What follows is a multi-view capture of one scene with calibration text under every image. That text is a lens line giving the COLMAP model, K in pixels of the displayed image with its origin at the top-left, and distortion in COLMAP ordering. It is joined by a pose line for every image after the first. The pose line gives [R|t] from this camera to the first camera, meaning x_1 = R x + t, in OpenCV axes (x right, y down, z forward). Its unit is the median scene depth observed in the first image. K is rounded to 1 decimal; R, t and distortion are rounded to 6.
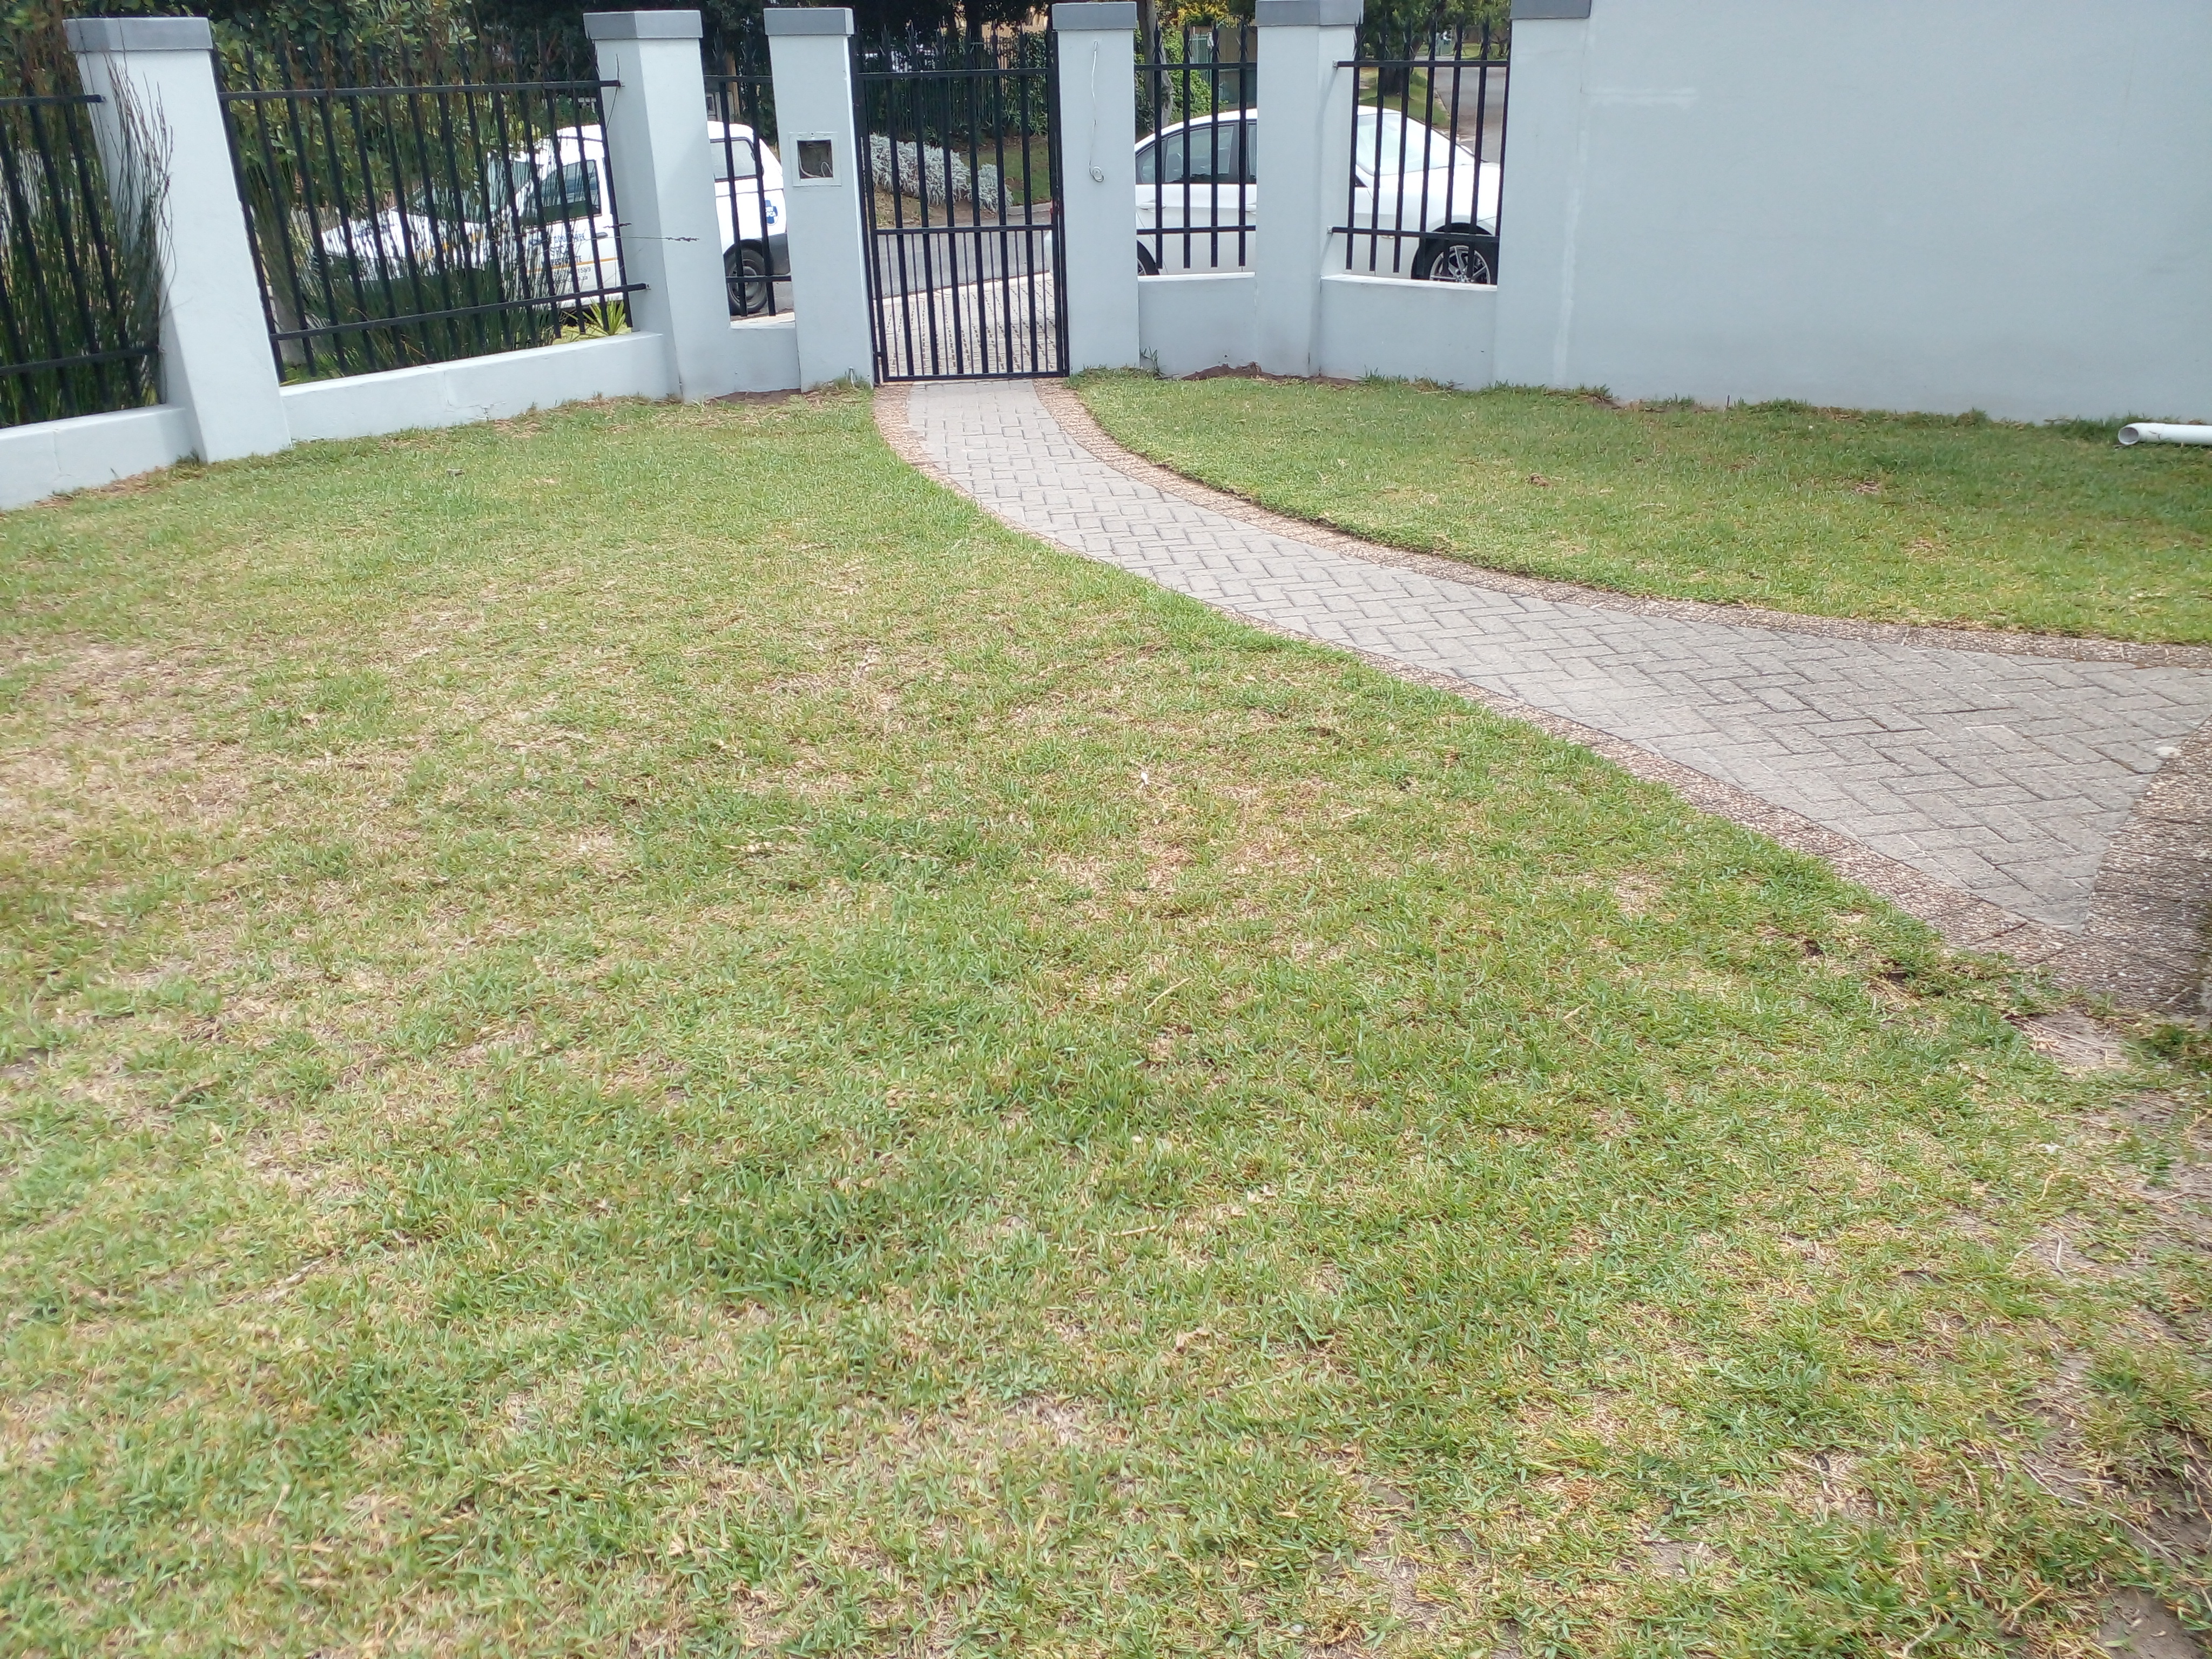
lens RADIAL K [[1771.7, 0, 1106.0], [0, 1771.7, 829.5], [0, 0, 1]] dist [0.006622, -0.008213]
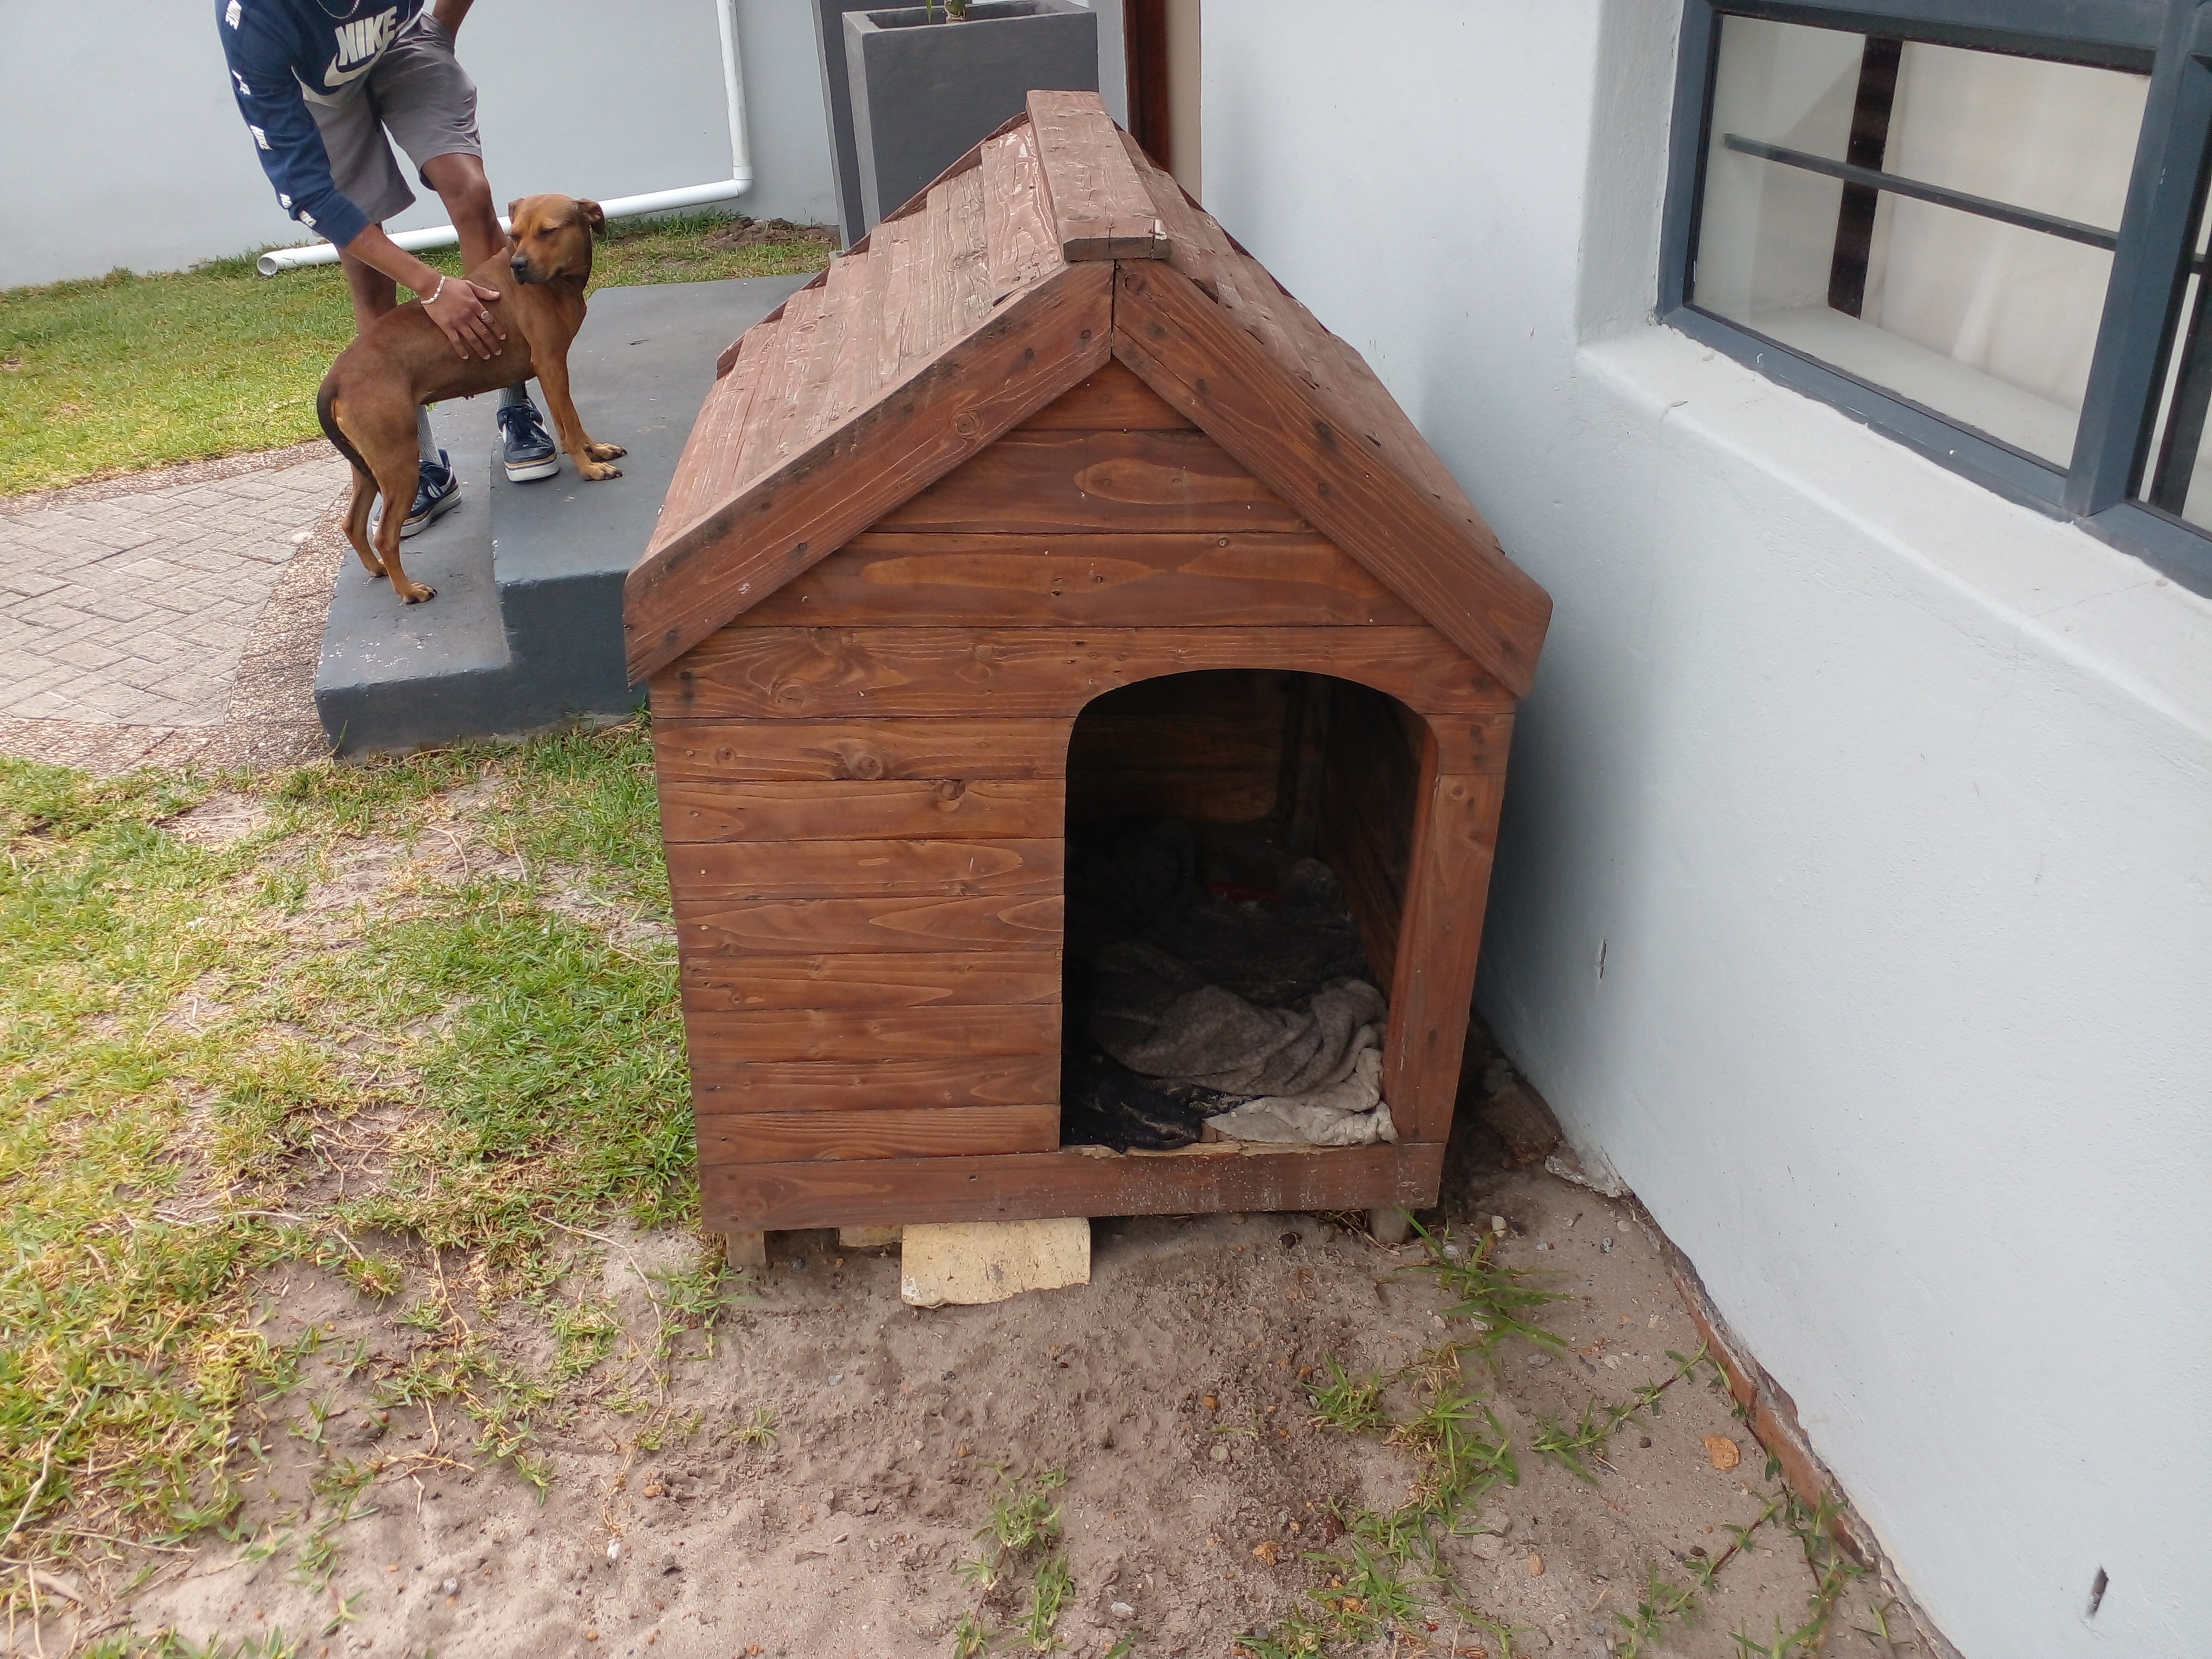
lens RADIAL K [[1771.7, 0, 1106.0], [0, 1771.7, 829.5], [0, 0, 1]] dist [0.006622, -0.008213]
pose [[0.648296, -0.378988, 0.660364, 0.162221], [0.341651, 0.919896, 0.192527, 0.083451], [-0.680431, 0.100800, 0.725846, -0.076394]]
